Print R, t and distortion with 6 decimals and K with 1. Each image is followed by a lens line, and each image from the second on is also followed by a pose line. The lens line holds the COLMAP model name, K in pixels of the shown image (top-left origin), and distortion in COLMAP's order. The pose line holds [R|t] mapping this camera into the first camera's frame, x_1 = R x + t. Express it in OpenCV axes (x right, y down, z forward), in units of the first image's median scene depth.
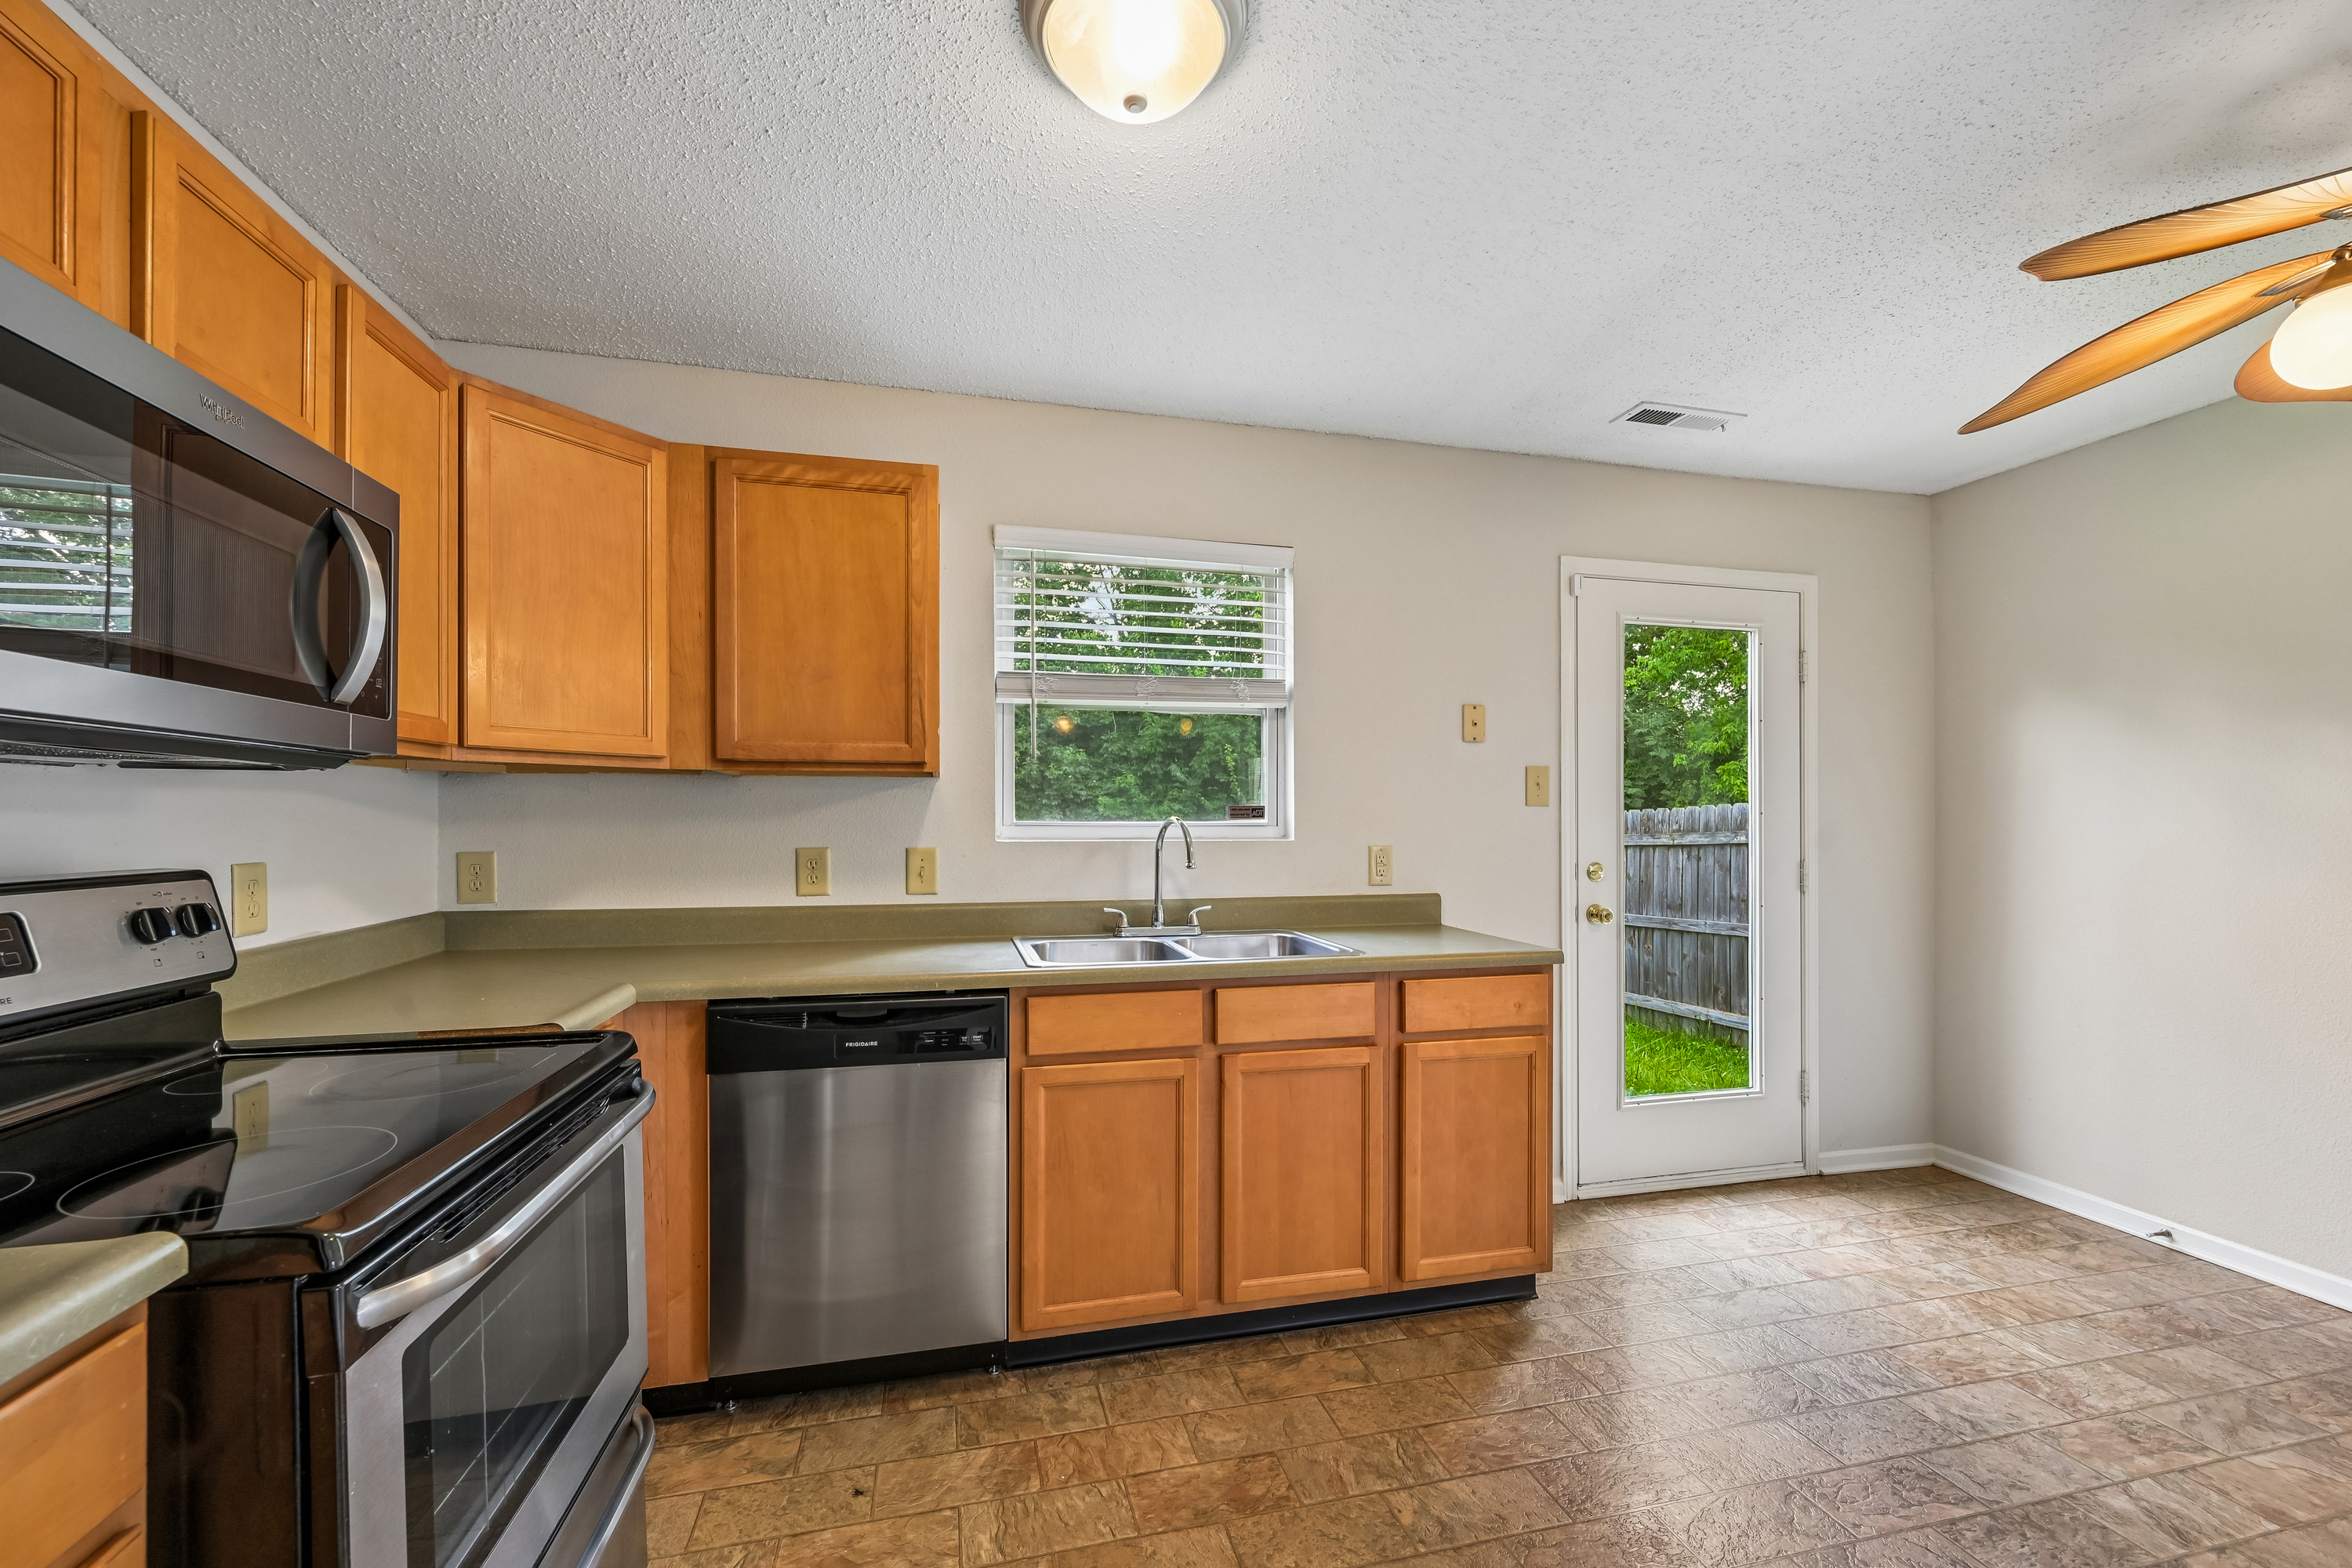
lens RADIAL K [[934.4, 0, 1190.0], [0, 934.4, 798.1], [0, 0, 1]] dist [0.003198, -0.000176]
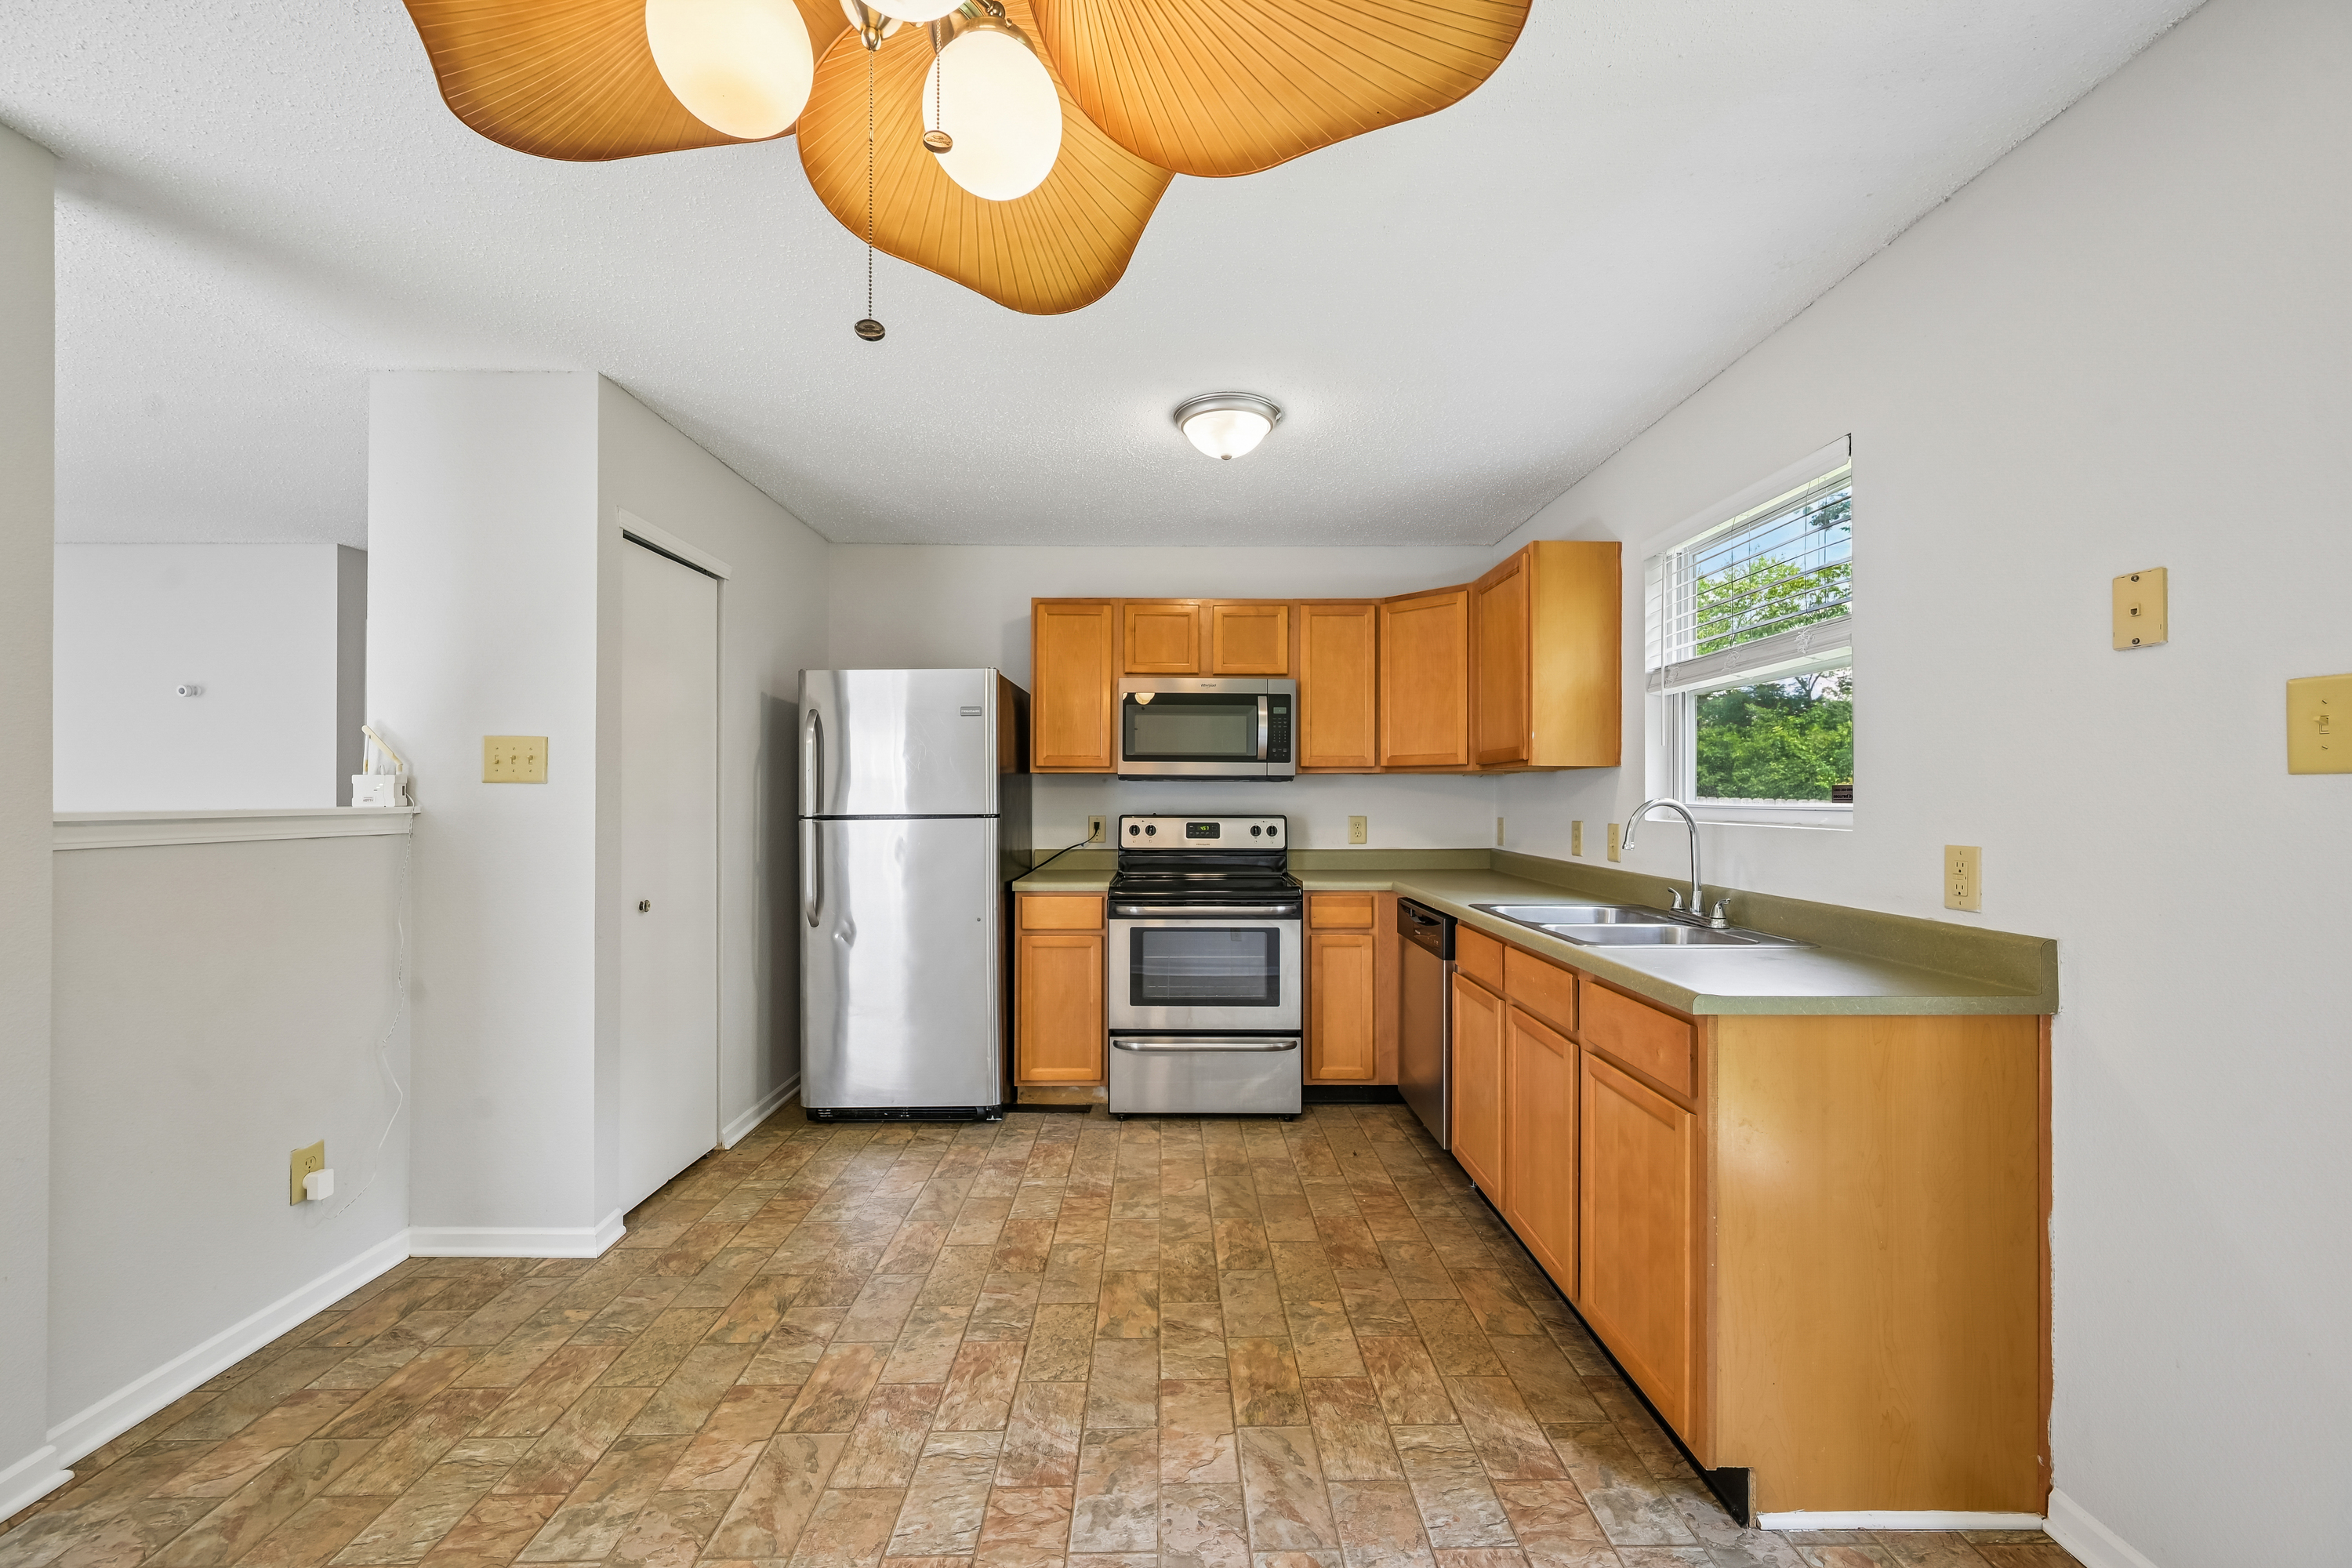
lens RADIAL K [[934.4, 0, 1183.9], [0, 934.4, 762.6], [0, 0, 1]] dist [0.003198, -0.000176]
pose [[-0.228628, -0.038114, -0.972768, 1.167840], [0.013751, 0.999007, -0.042374, 0.018234], [0.973417, -0.023065, -0.227877, 0.810714]]
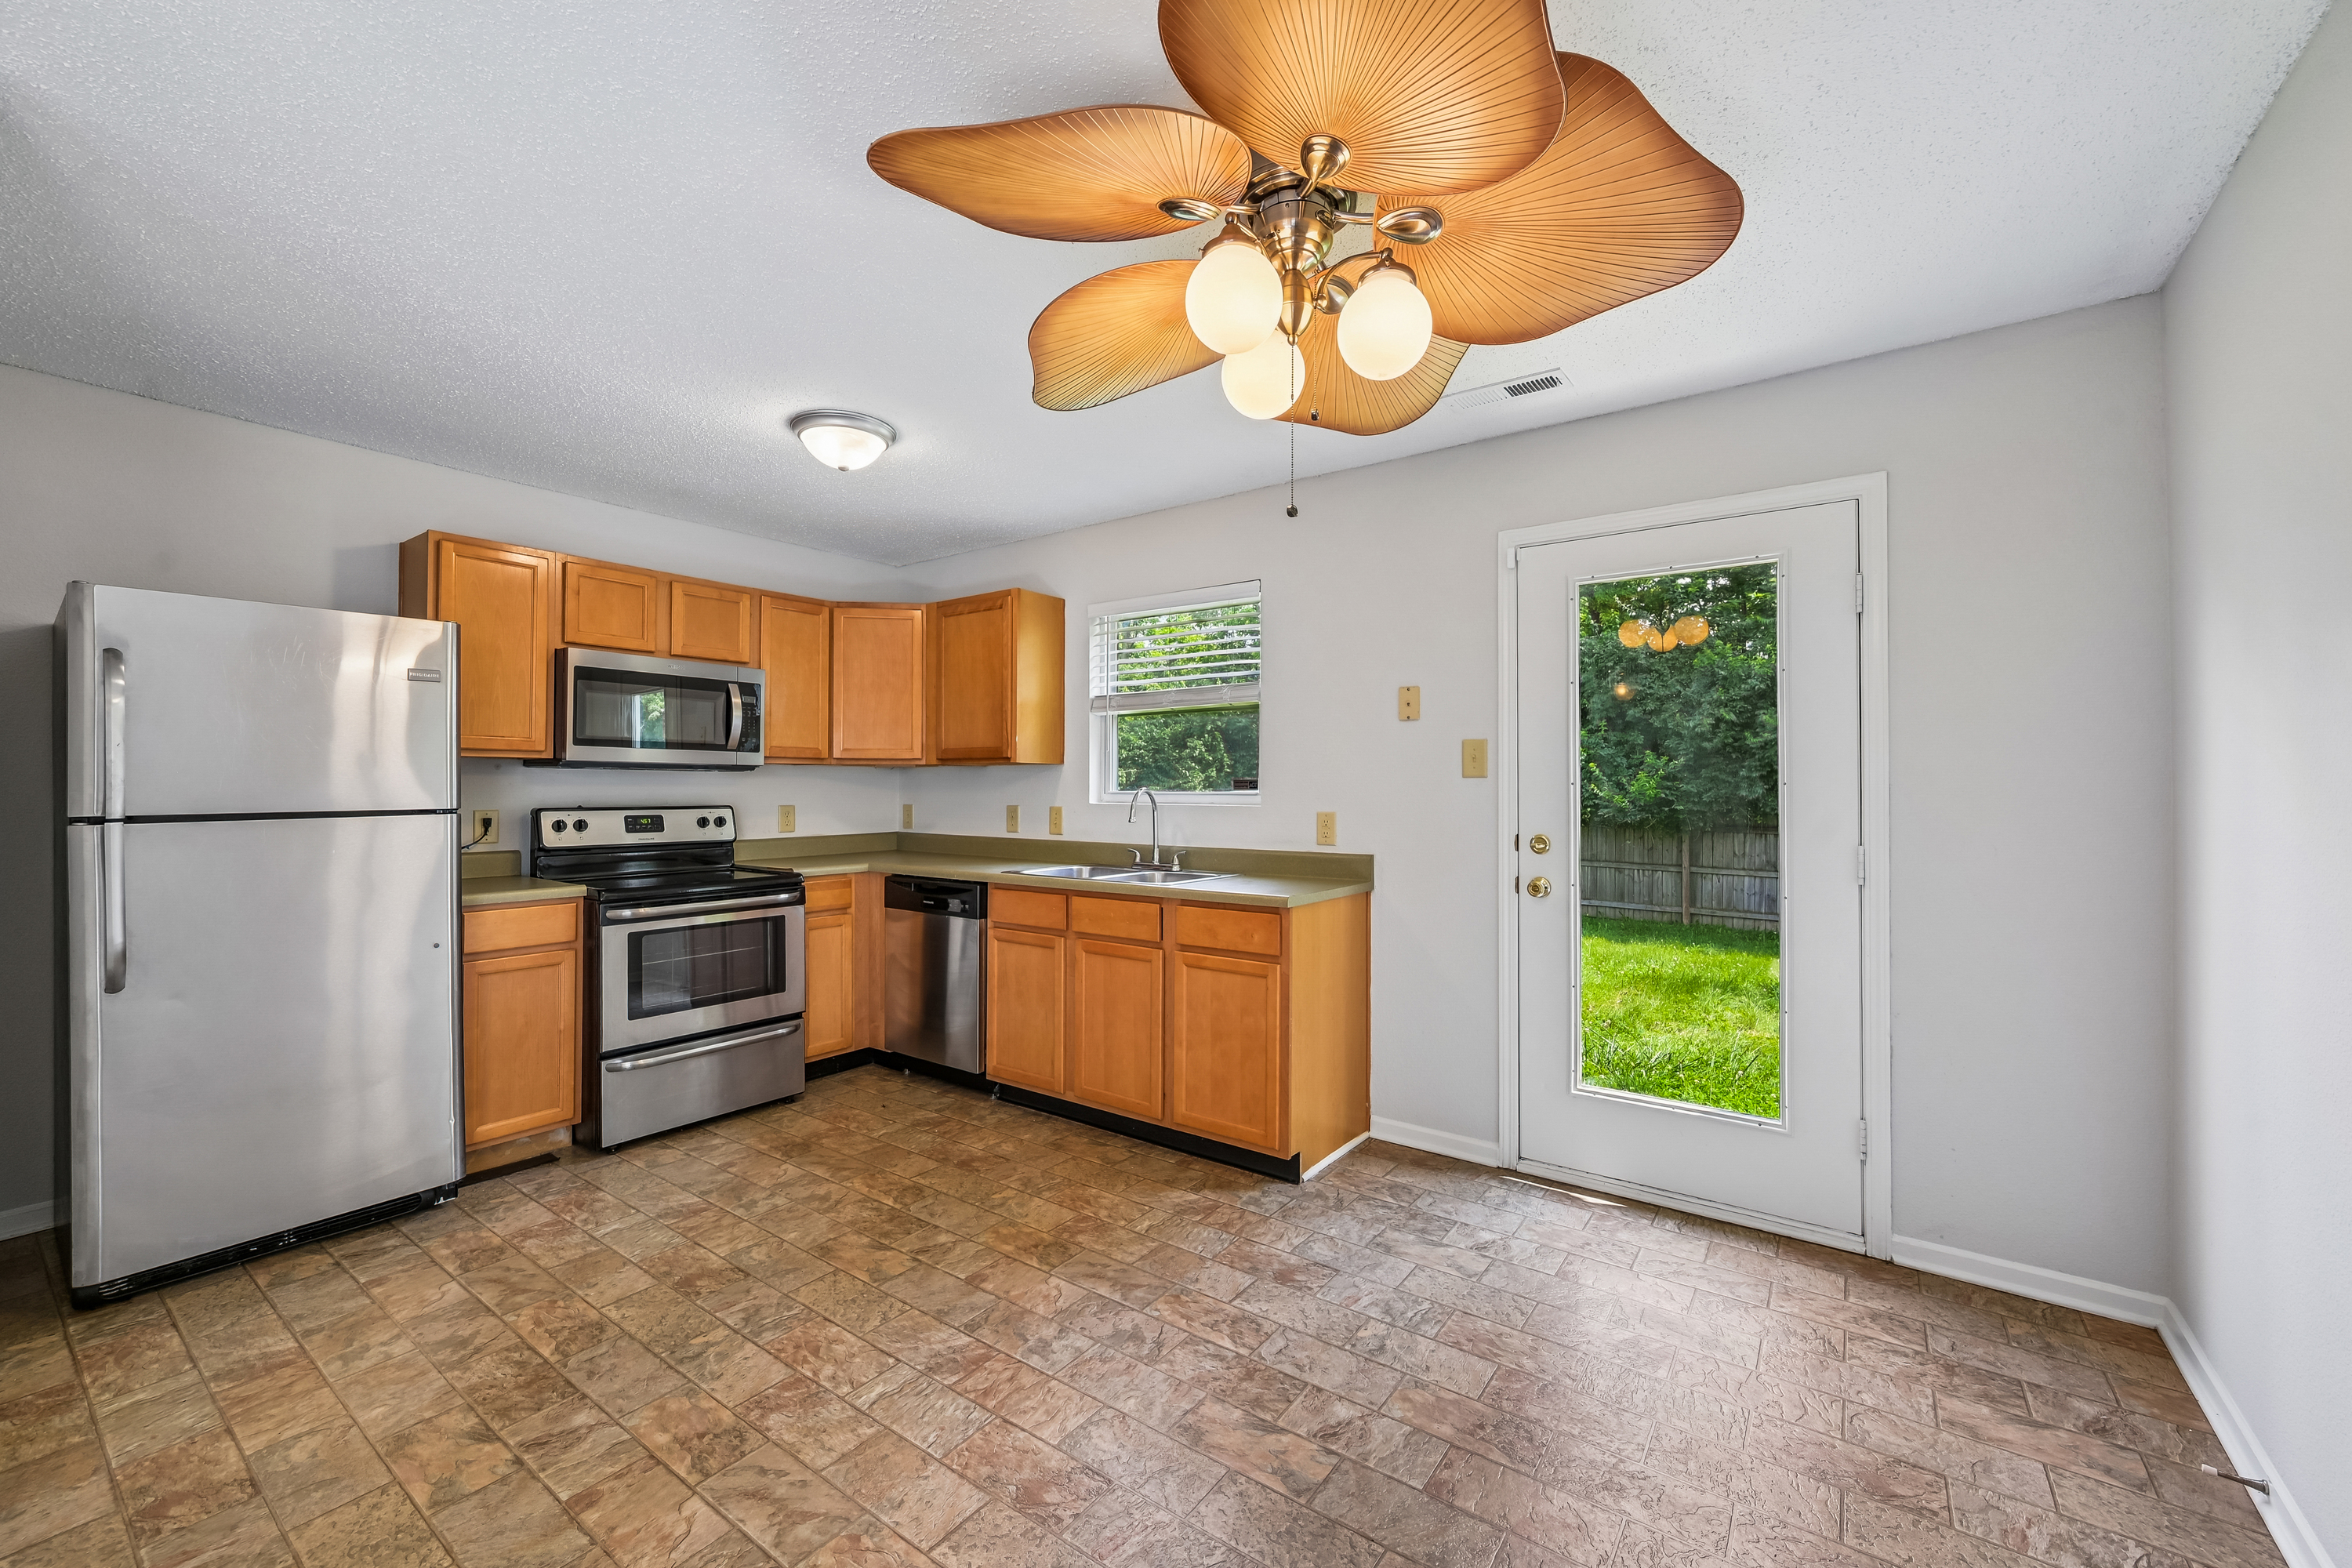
lens RADIAL K [[934.4, 0, 1185.0], [0, 934.4, 761.0], [0, 0, 1]] dist [0.003198, -0.000176]
pose [[0.644595, -0.023619, -0.764159, 1.260944], [0.013572, 0.999719, -0.019452, 0.007525], [0.764403, 0.002168, 0.644735, 0.111121]]
